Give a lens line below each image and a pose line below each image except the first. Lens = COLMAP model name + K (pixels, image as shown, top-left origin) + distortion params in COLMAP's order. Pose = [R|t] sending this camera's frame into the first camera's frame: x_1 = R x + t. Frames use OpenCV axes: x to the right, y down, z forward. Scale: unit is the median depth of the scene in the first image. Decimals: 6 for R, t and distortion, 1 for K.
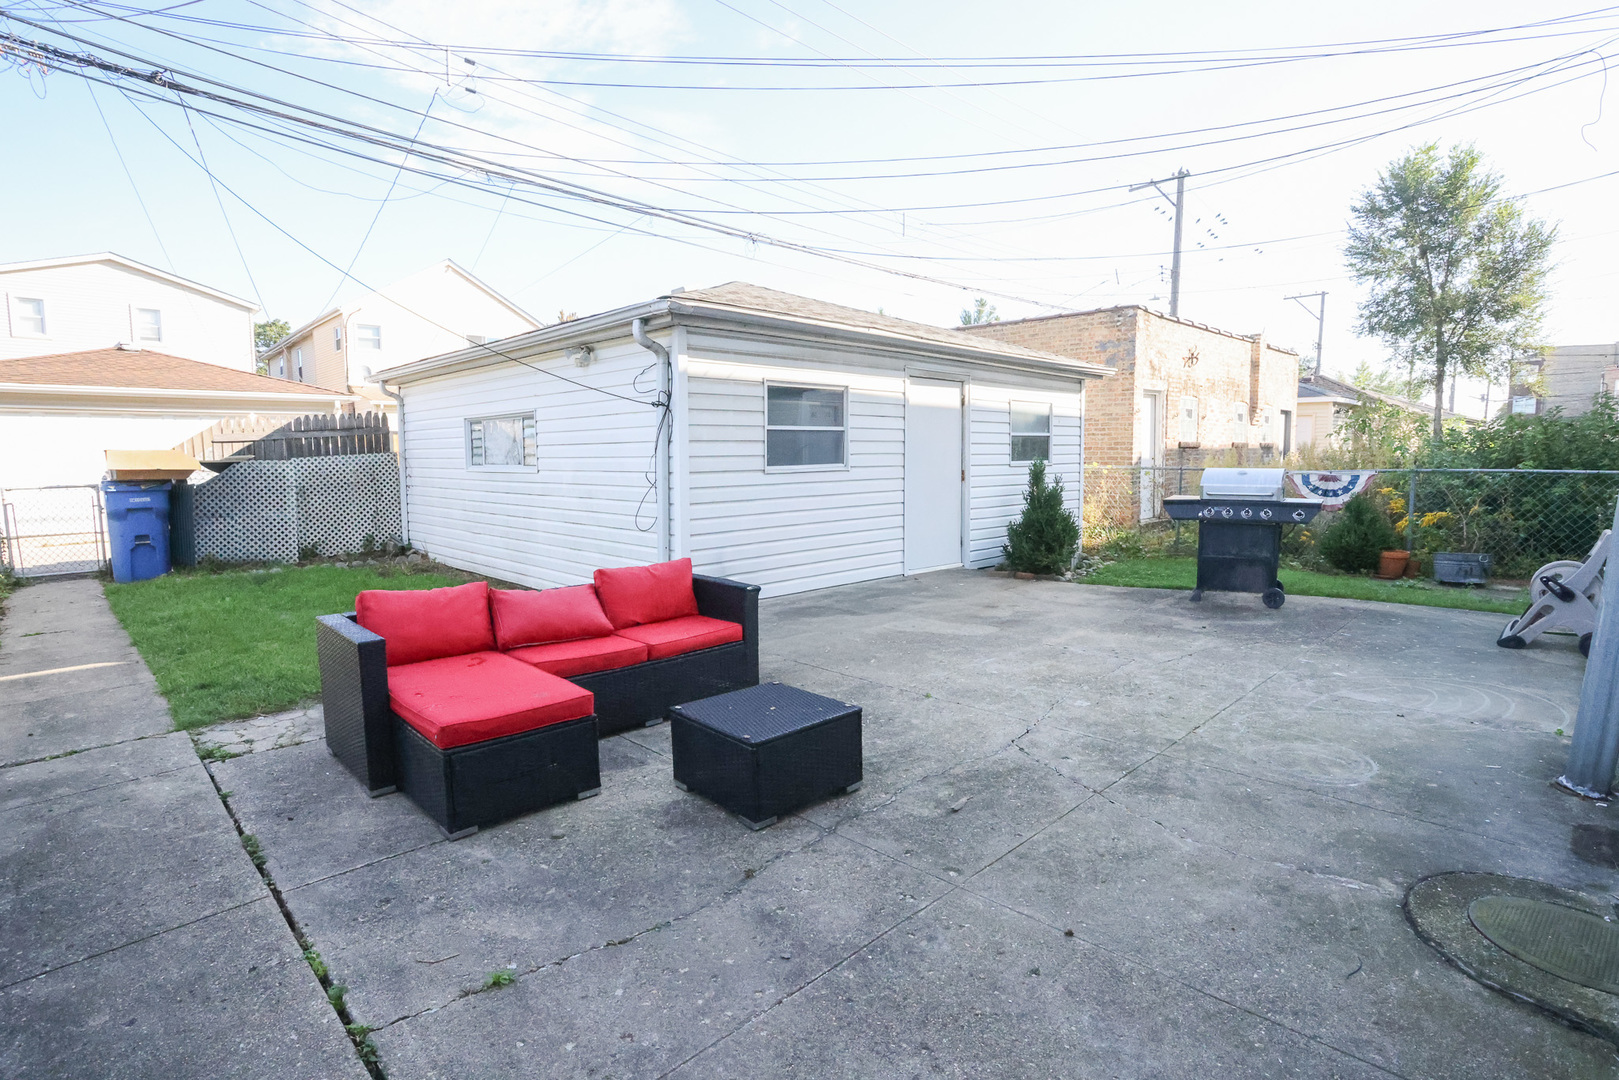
lens RADIAL K [[772.3, 0, 806.4], [0, 772.3, 520.4], [0, 0, 1]] dist [-0.076274, 0.034995]
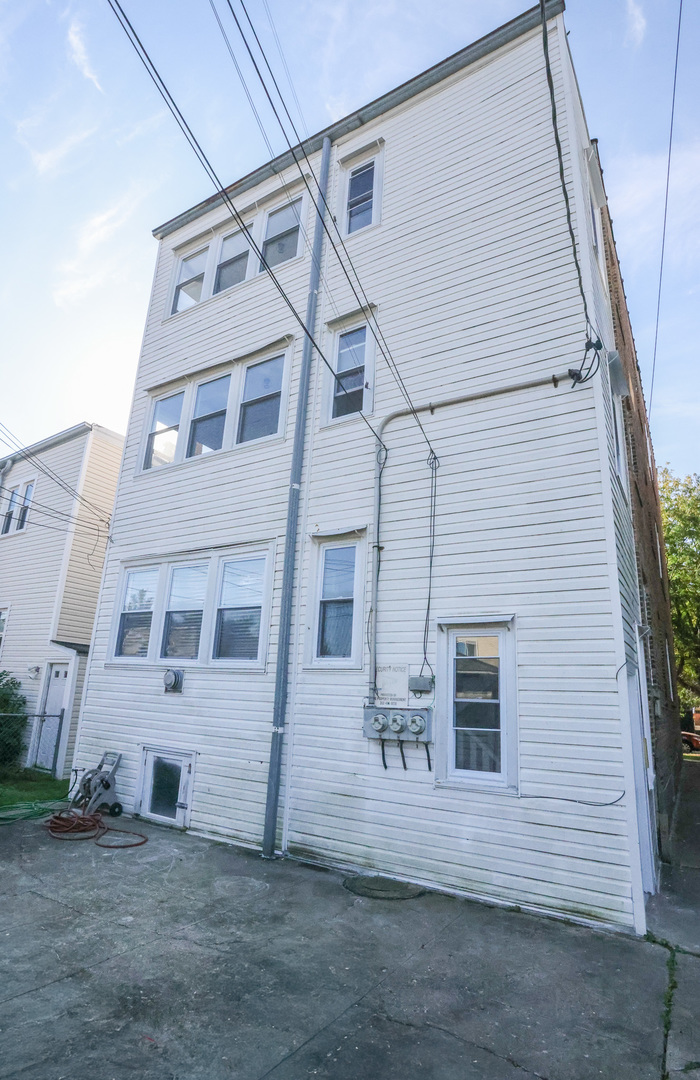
lens RADIAL K [[560.5, 0, 350.0], [0, 560.5, 540.0], [0, 0, 1]] dist [-0.002331, -0.000451]
pose [[-0.249451, 0.264954, 0.931436, -1.033768], [0.027630, 0.963398, -0.266647, -0.166628], [-0.967993, -0.040779, -0.247641, 1.067263]]
